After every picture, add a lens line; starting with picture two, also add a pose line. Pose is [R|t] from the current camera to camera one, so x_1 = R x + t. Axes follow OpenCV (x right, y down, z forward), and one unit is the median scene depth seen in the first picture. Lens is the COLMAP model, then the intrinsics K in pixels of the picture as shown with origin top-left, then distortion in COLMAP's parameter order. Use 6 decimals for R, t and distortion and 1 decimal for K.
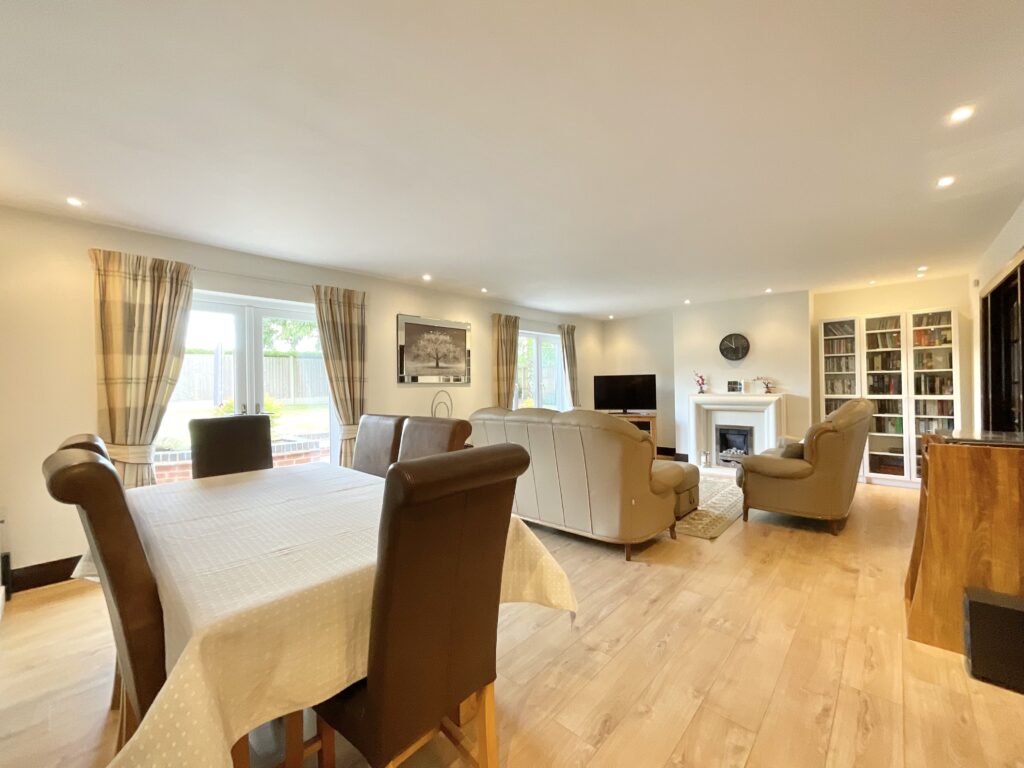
lens RADIAL K [[417.1, 0, 512.0], [0, 417.1, 384.0], [0, 0, 1]] dist [-0.004138, -0.000494]
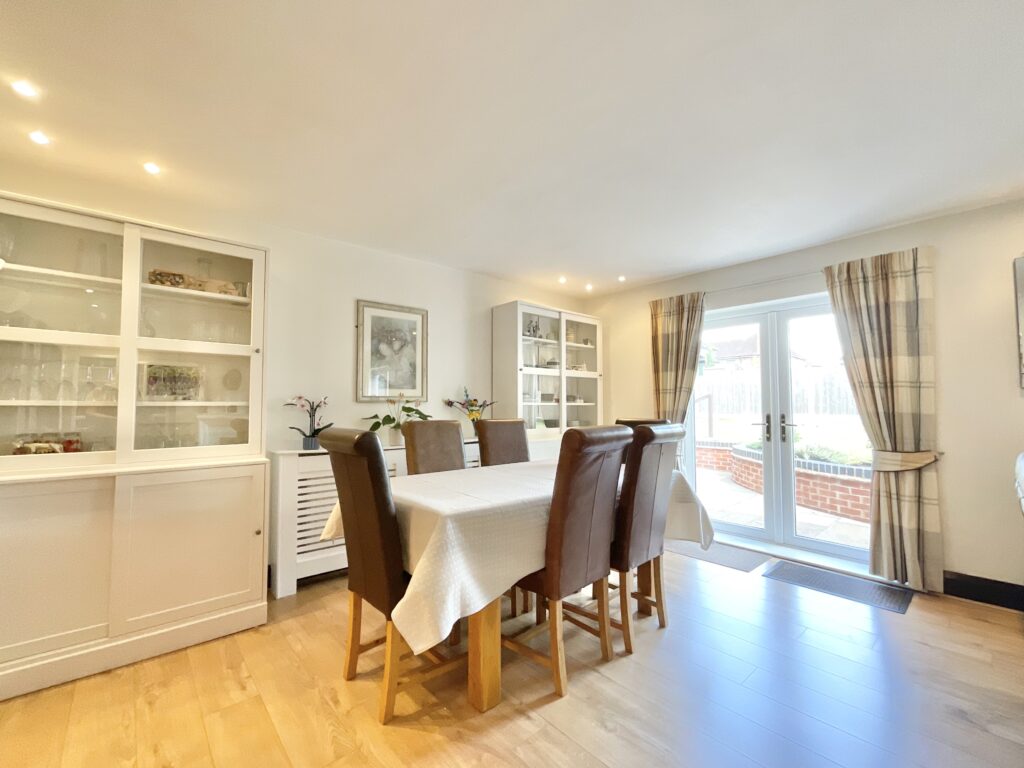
lens RADIAL K [[438.5, 0, 512.0], [0, 438.5, 384.0], [0, 0, 1]] dist [-0.001032, -0.000114]
pose [[-0.109146, -0.013916, -0.993928, 0.528679], [0.019493, 0.999680, -0.016137, -0.017374], [0.993835, -0.021136, -0.108840, 0.621750]]
